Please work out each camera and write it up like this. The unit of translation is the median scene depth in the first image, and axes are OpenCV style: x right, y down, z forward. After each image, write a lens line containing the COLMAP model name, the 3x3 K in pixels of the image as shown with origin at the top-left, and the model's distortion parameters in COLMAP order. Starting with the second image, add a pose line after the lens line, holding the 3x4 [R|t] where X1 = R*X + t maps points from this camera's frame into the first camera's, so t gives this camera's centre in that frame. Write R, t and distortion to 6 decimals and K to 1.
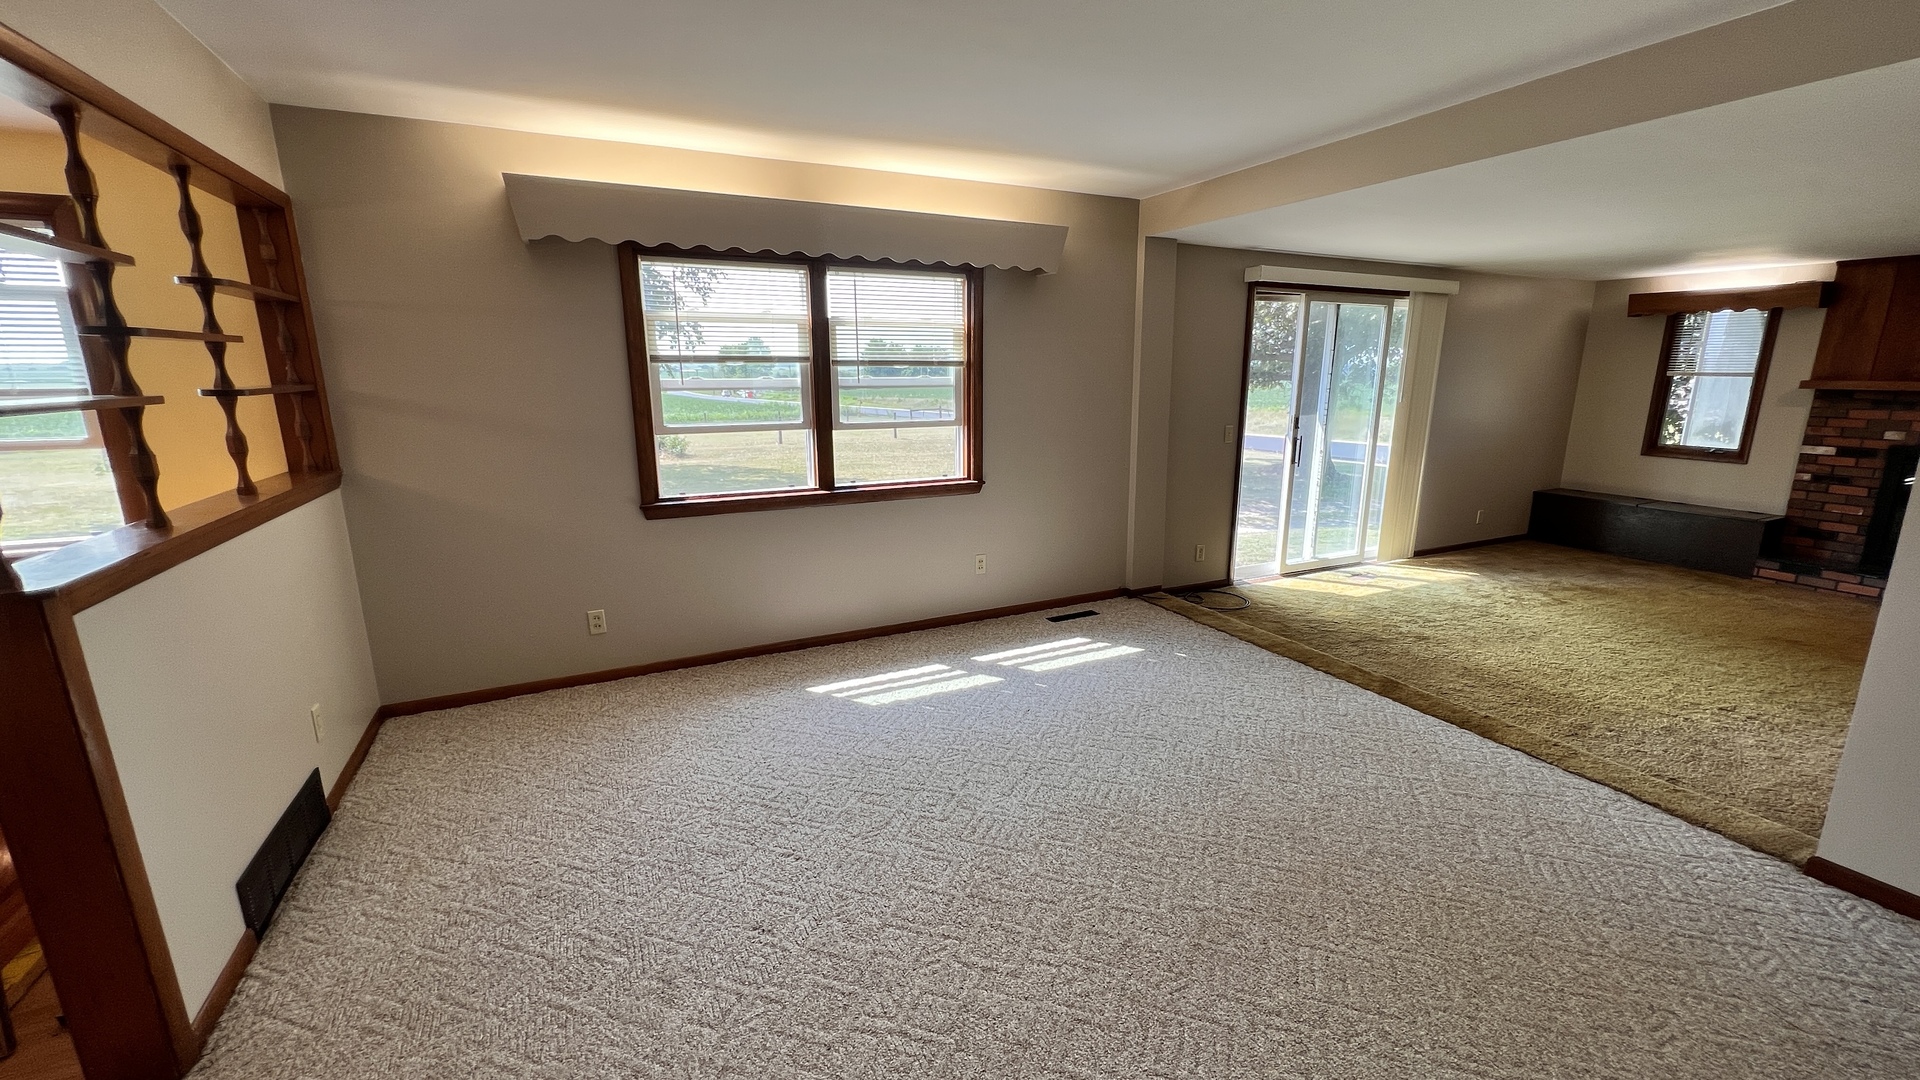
lens RADIAL K [[763.8, 0, 963.4], [0, 763.8, 546.1], [0, 0, 1]] dist [-0.000533, -0.000212]
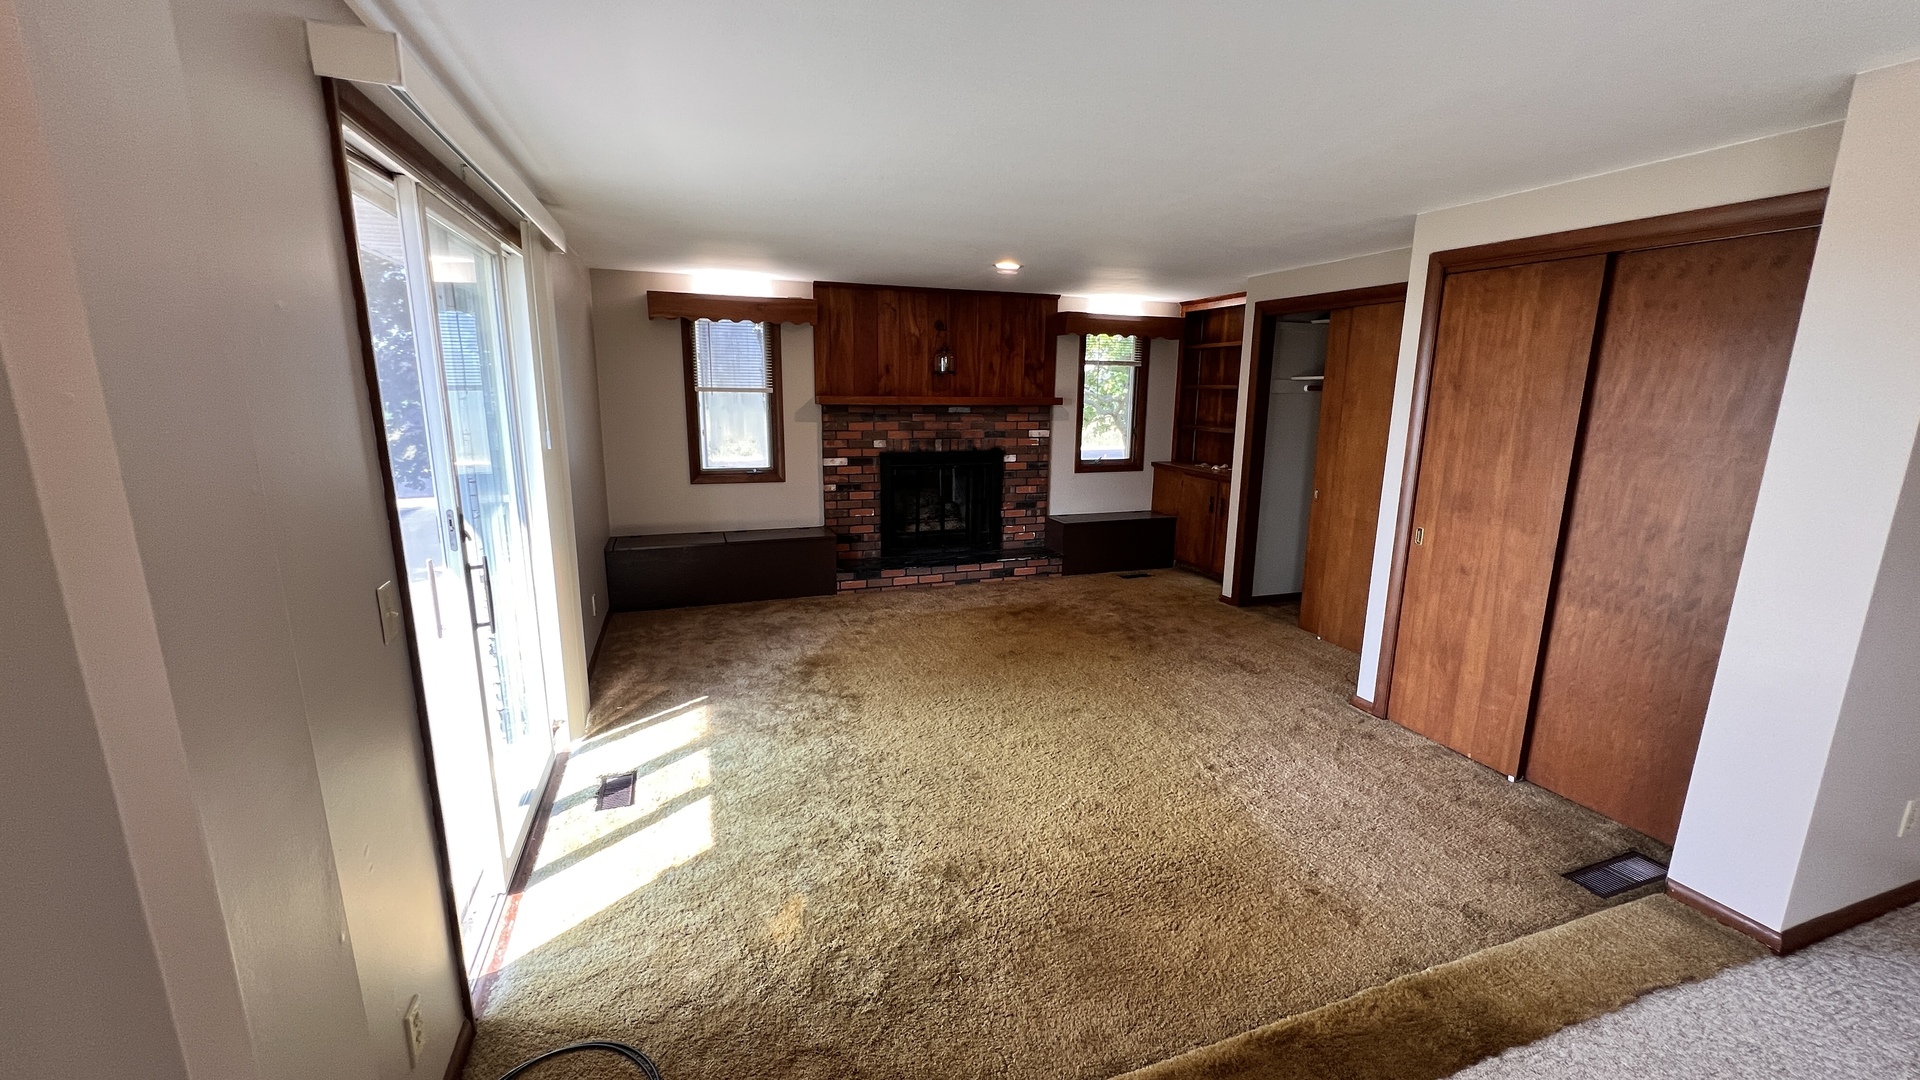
lens RADIAL K [[763.8, 0, 959.0], [0, 763.8, 543.4], [0, 0, 1]] dist [-0.000533, -0.000212]
pose [[0.102442, -0.203381, 0.973726, 0.088290], [0.211716, 0.960906, 0.178429, -0.170564], [-0.971947, 0.187875, 0.141496, 0.710648]]
